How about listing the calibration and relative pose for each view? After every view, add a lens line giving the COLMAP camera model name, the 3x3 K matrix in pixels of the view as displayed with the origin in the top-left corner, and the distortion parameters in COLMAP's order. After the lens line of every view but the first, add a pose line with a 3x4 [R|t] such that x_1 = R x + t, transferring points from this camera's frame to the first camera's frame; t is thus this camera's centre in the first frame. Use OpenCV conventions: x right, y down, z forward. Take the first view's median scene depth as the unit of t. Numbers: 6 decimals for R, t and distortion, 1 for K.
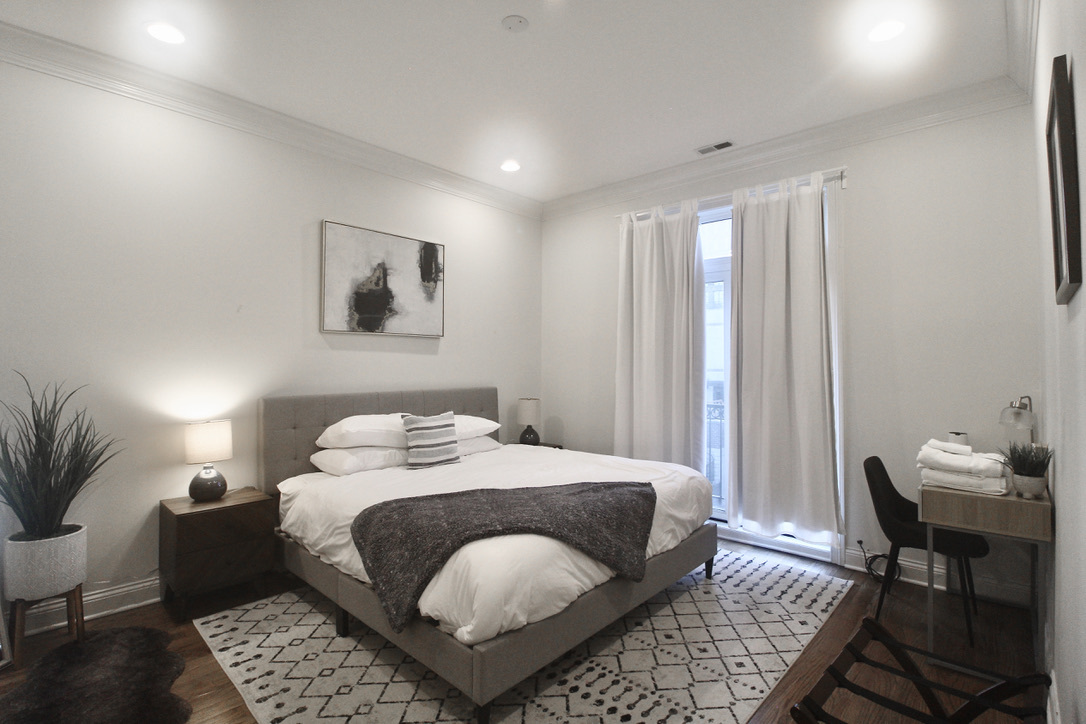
lens RADIAL K [[495.4, 0, 534.4], [0, 495.4, 358.9], [0, 0, 1]] dist [-0.016169, -0.000471]
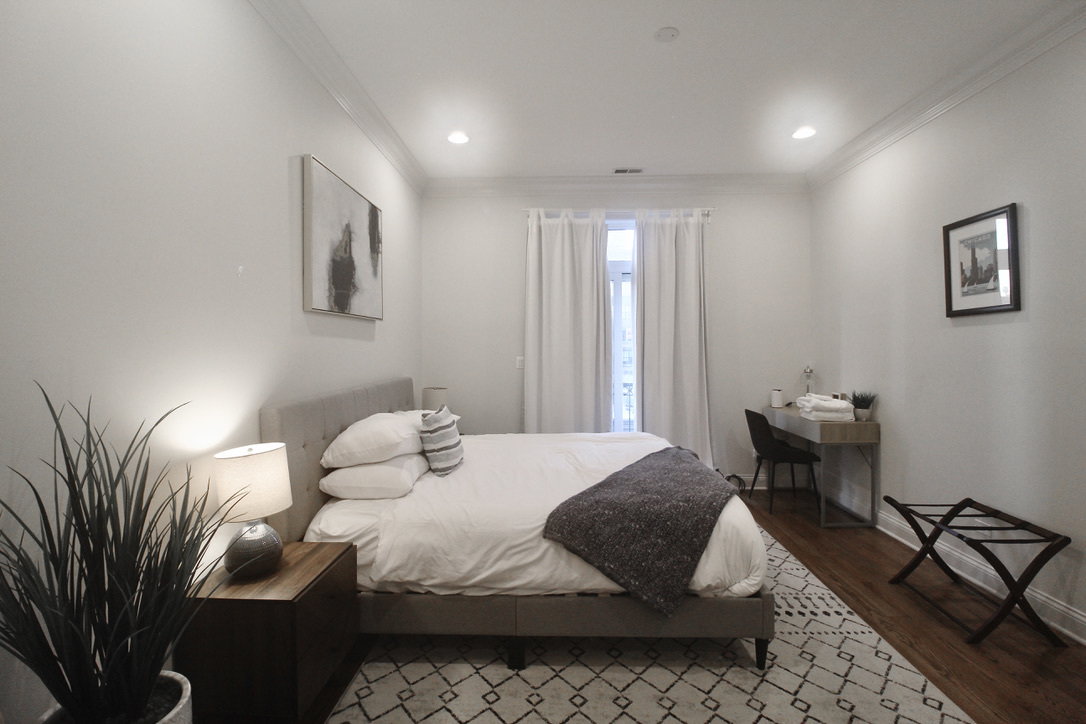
lens RADIAL K [[495.4, 0, 511.2], [0, 495.4, 352.2], [0, 0, 1]] dist [-0.016169, -0.000471]
pose [[0.767318, -0.016507, 0.641055, -0.696028], [0.001953, 0.999724, 0.023404, -0.010531], [-0.641264, -0.016706, 0.767138, 0.259796]]
